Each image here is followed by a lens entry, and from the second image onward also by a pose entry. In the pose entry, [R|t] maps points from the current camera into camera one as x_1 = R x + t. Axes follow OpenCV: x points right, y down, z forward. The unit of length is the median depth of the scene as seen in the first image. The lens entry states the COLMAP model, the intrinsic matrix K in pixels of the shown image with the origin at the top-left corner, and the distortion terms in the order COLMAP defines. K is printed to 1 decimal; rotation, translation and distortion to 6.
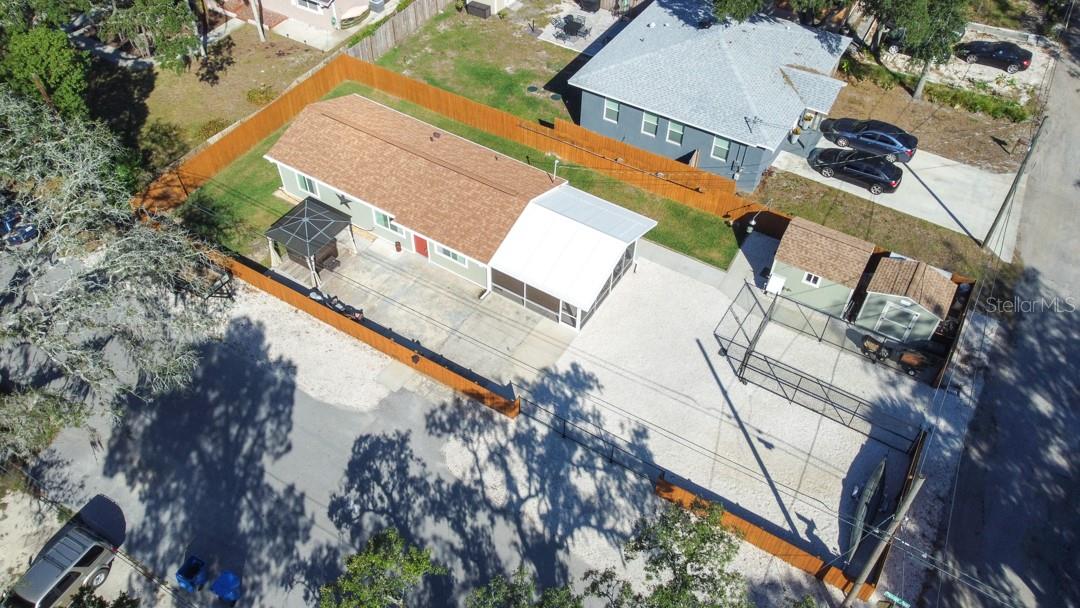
lens RADIAL K [[807.8, 0, 536.3], [0, 807.8, 301.6], [0, 0, 1]] dist [0.042495, 0.005805]
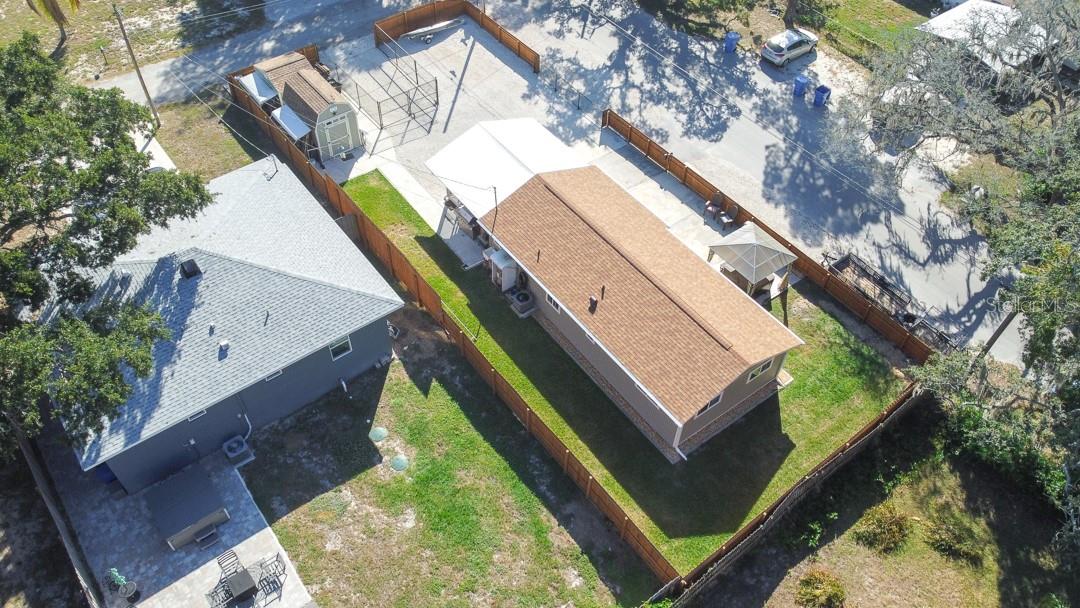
lens RADIAL K [[838.9, 0, 535.6], [0, 838.9, 297.6], [0, 0, 1]] dist [-0.001548, -0.000197]
pose [[-0.930065, -0.294693, 0.219397, -0.314718], [0.247858, -0.062490, 0.966779, -1.281702], [-0.271193, 0.953547, 0.131162, 1.121009]]
